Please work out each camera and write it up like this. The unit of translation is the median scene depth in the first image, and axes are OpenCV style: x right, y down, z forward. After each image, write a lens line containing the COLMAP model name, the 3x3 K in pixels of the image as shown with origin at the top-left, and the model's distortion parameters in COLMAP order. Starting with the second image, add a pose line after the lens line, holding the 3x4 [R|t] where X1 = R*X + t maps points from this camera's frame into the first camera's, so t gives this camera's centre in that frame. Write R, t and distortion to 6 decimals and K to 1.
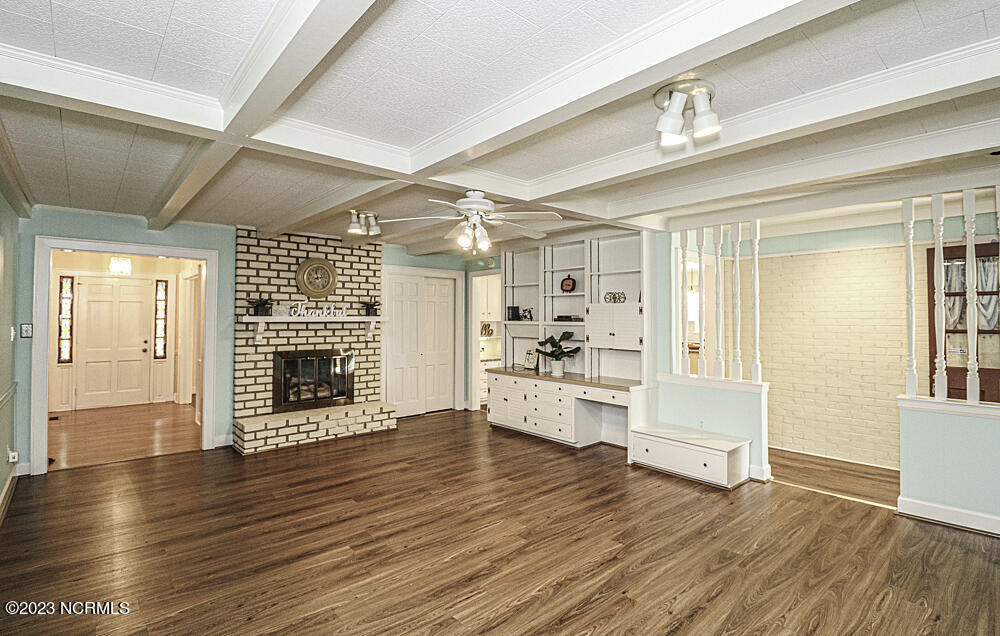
lens RADIAL K [[482.3, 0, 500.5], [0, 482.3, 308.2], [0, 0, 1]] dist [-0.002587, -0.000149]
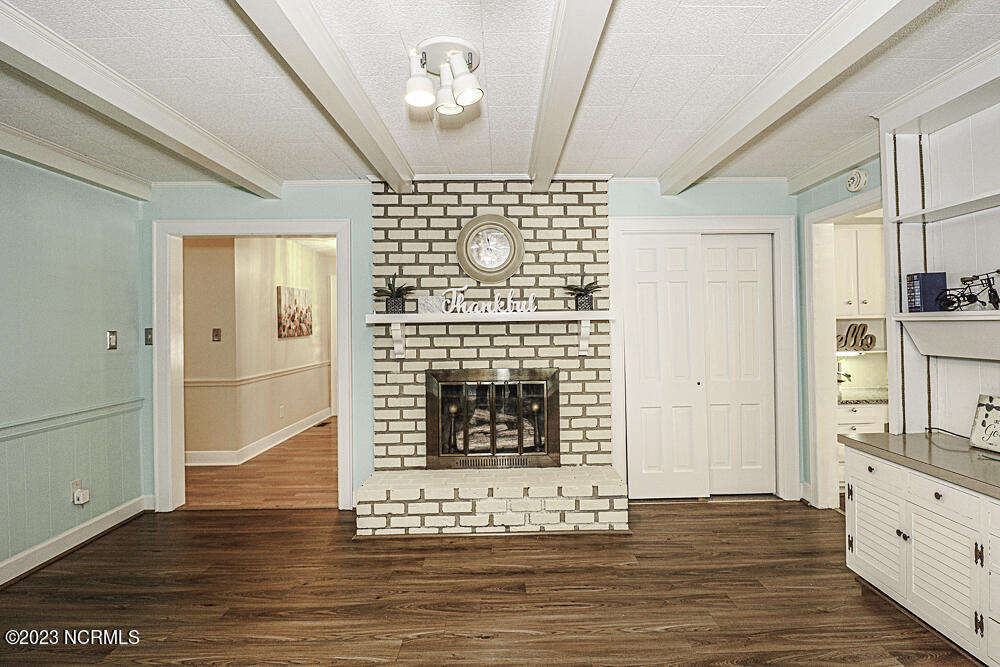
lens RADIAL K [[480.5, 0, 510.7], [0, 480.5, 317.9], [0, 0, 1]] dist [-0.002179, -0.010738]
pose [[0.767806, -0.022741, -0.640279, 0.016424], [0.026665, 0.999638, -0.003529, 0.025465], [0.640127, -0.014363, 0.768135, 0.554906]]
